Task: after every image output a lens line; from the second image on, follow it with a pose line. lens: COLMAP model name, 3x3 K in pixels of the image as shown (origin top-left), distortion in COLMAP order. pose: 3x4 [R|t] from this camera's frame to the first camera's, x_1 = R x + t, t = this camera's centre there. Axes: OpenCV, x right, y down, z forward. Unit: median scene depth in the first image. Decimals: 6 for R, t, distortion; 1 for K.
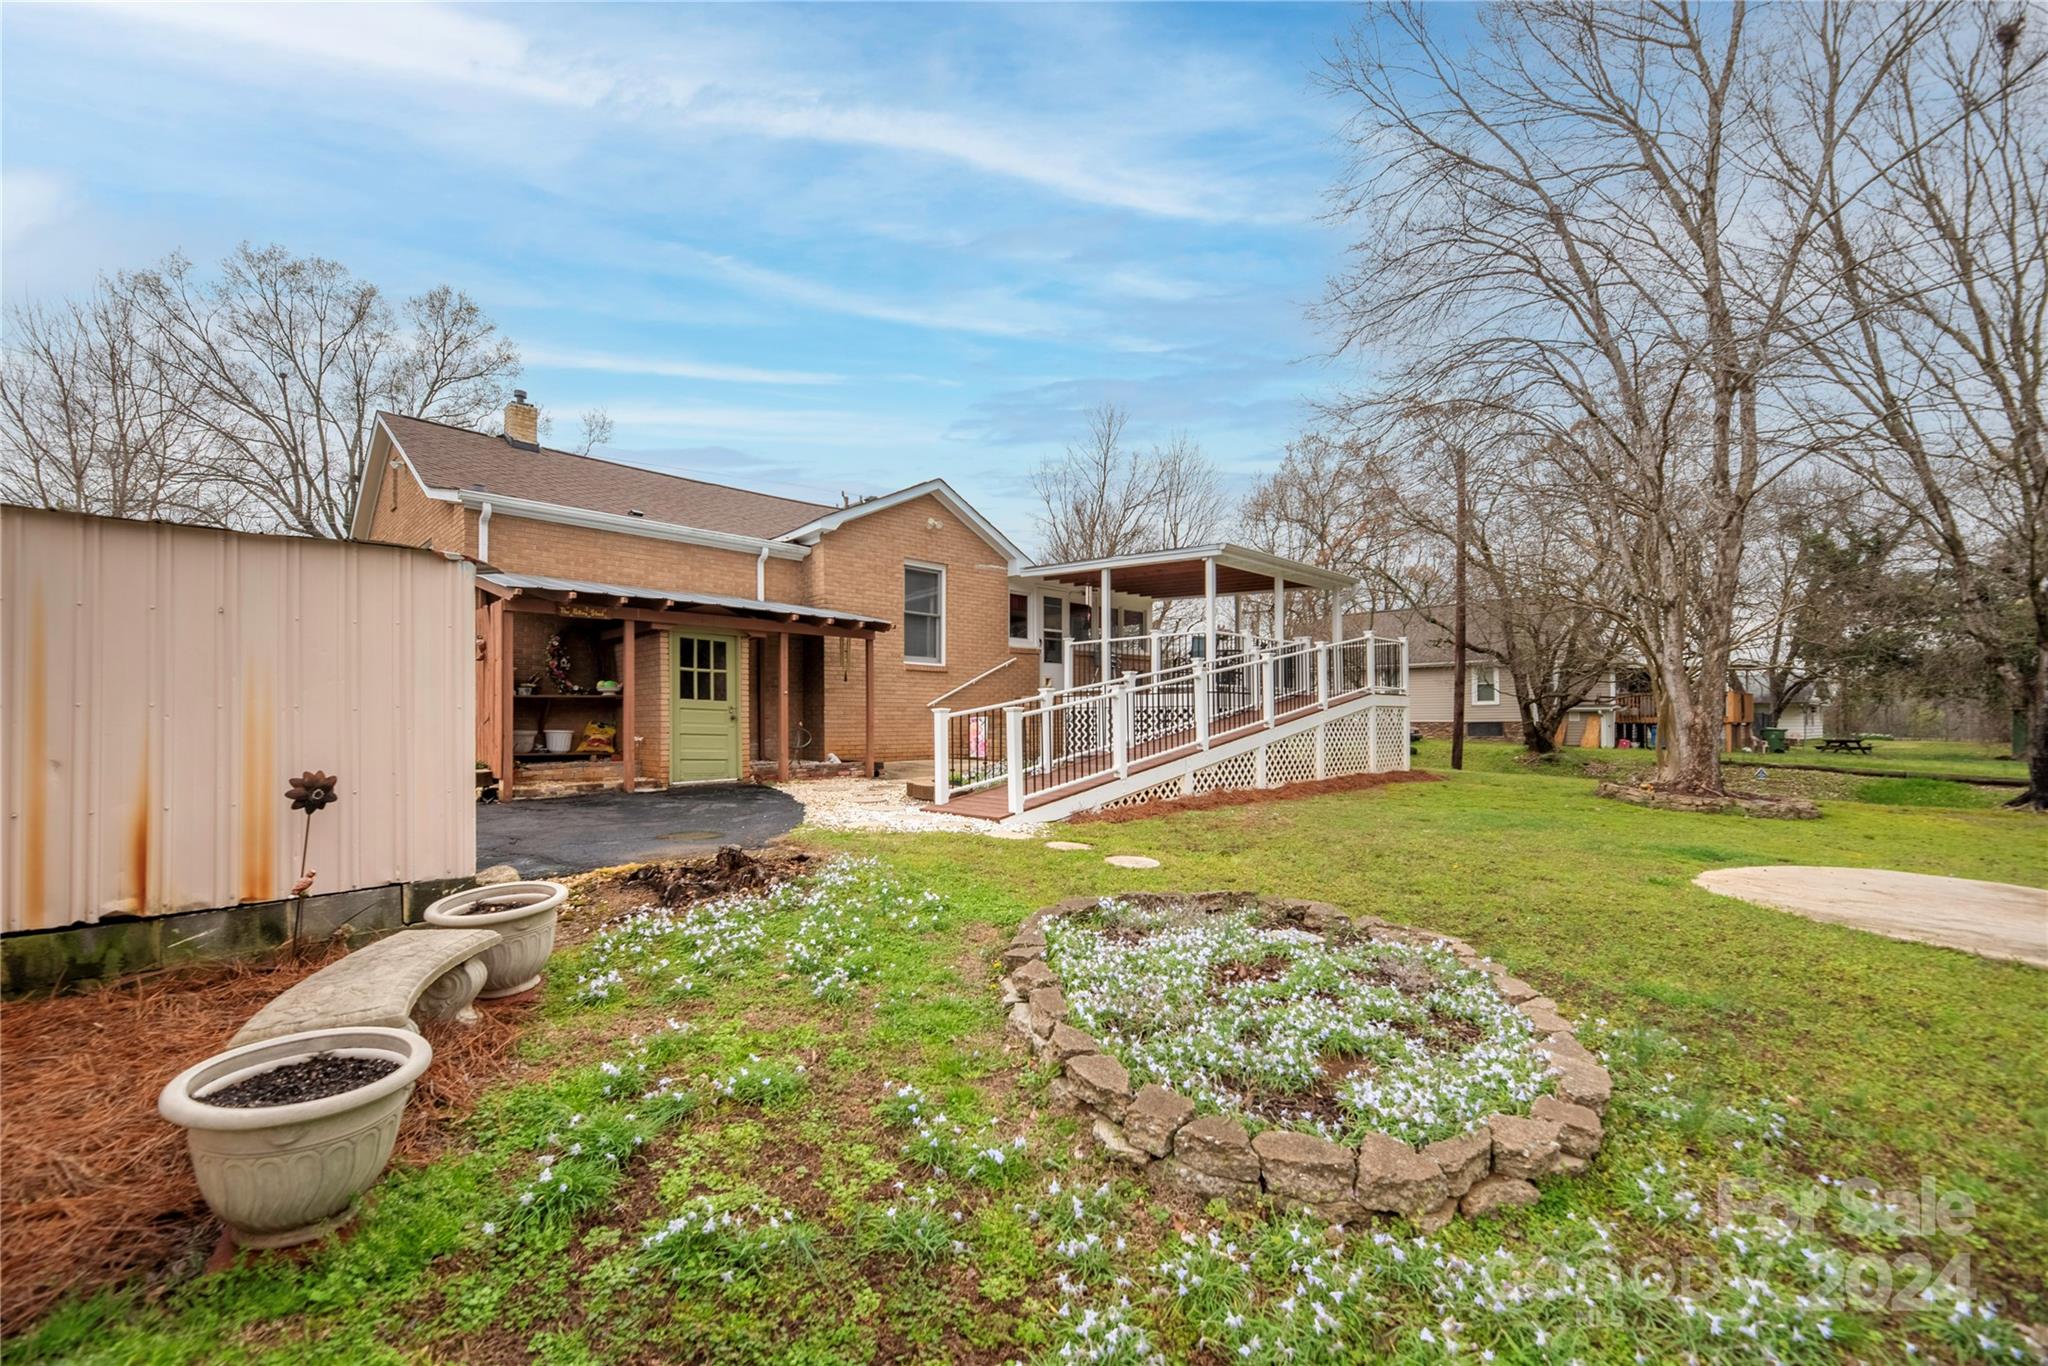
lens RADIAL K [[833.0, 0, 1035.2], [0, 833.0, 696.8], [0, 0, 1]] dist [-0.007221, -0.000205]
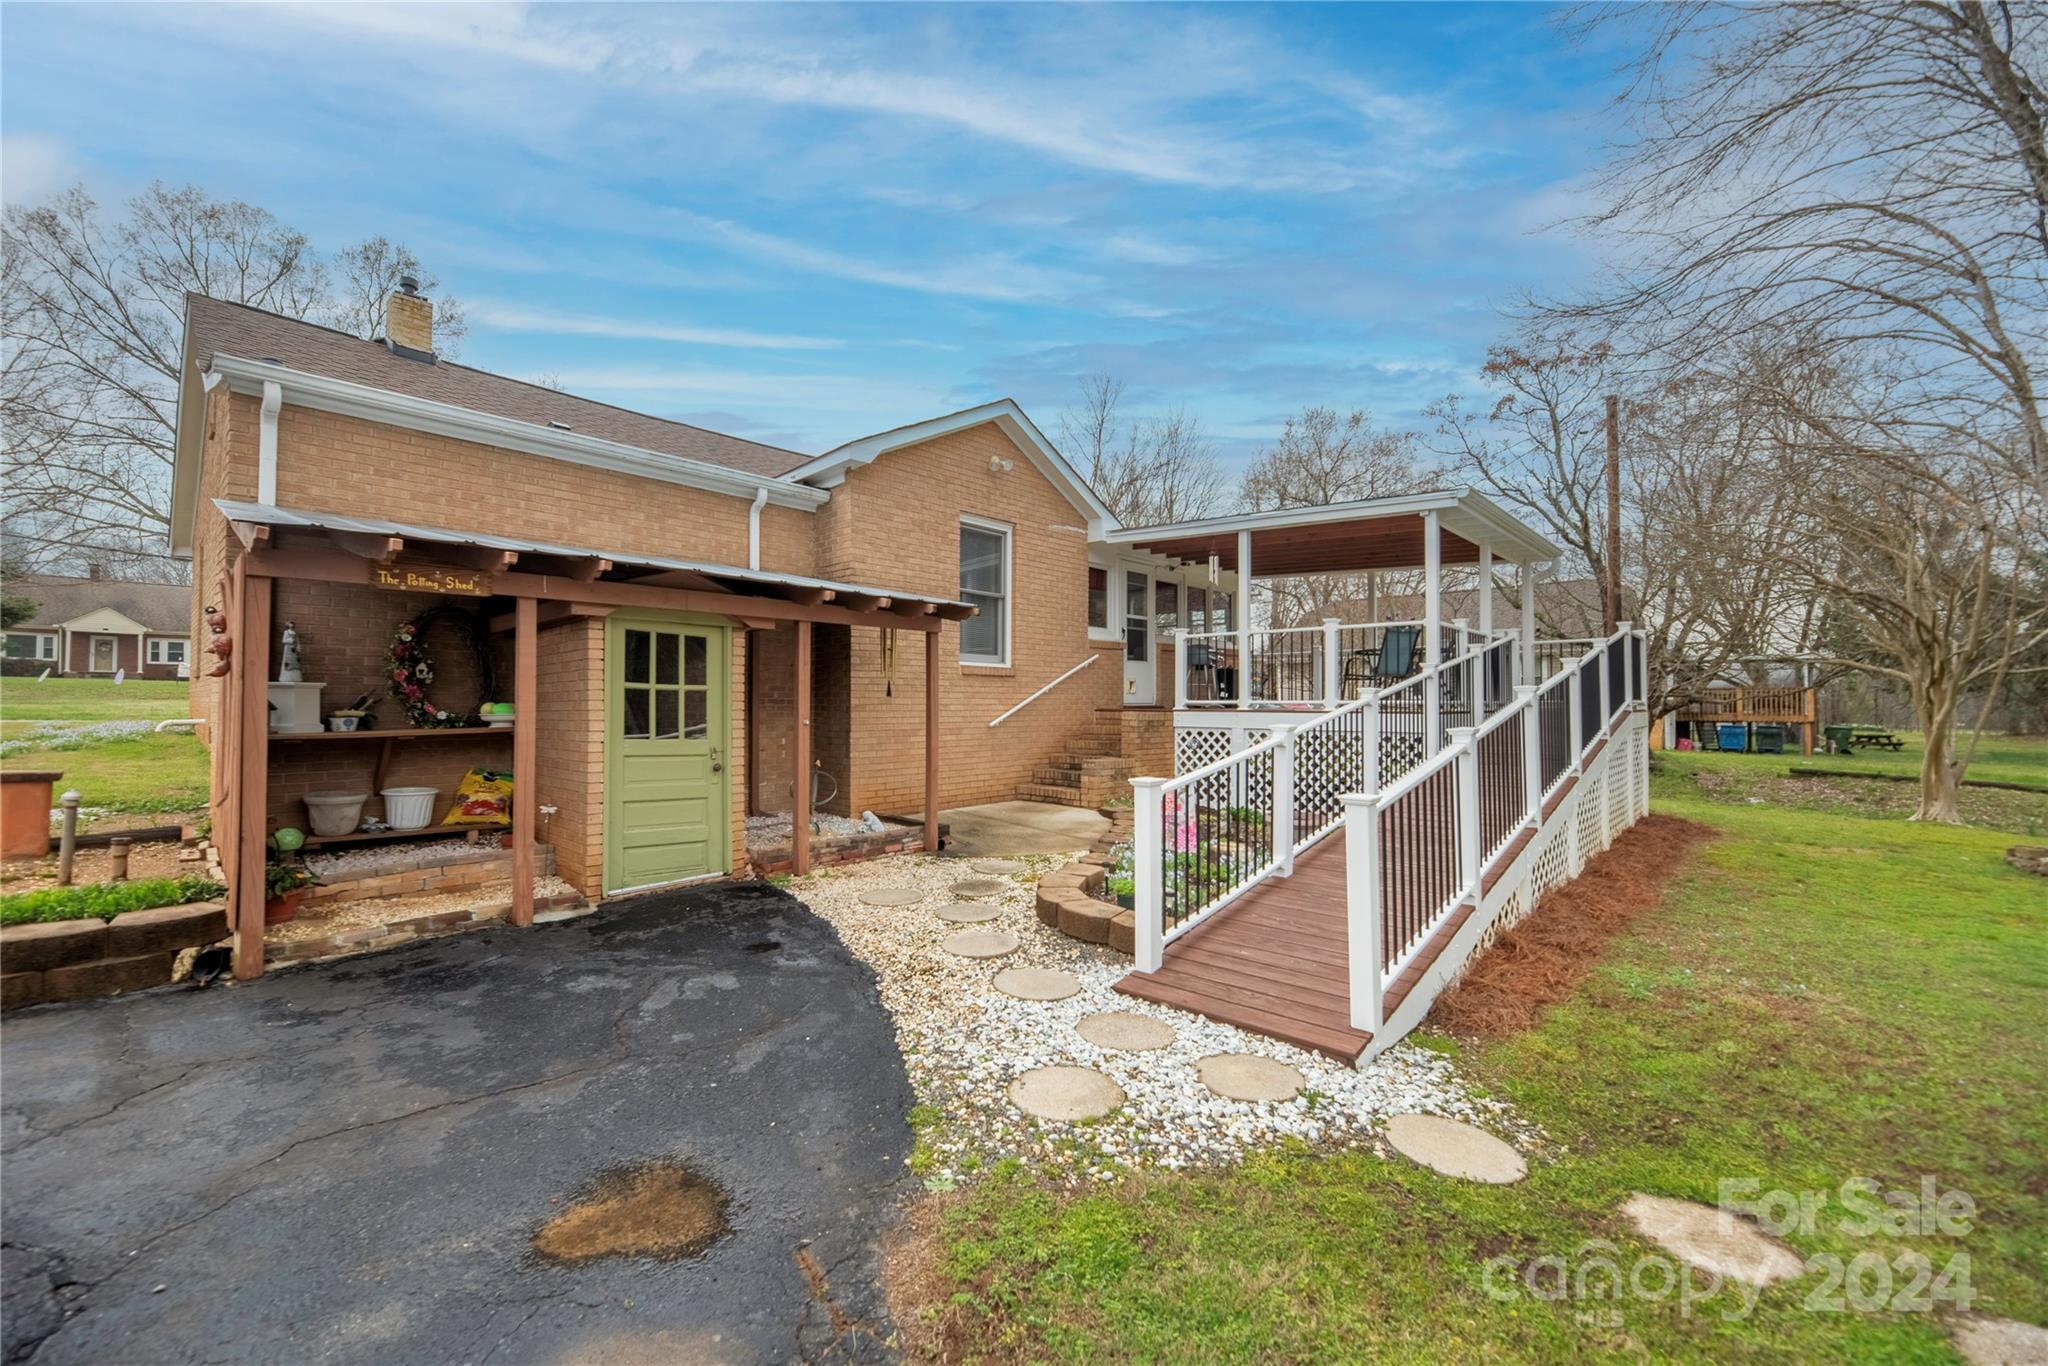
lens RADIAL K [[833.0, 0, 1011.0], [0, 833.0, 667.7], [0, 0, 1]] dist [-0.007221, -0.000205]
pose [[0.999764, 0.004898, 0.021186, -0.136413], [-0.004595, 0.999887, -0.014316, -0.029509], [-0.021254, 0.014216, 0.999673, 0.331203]]
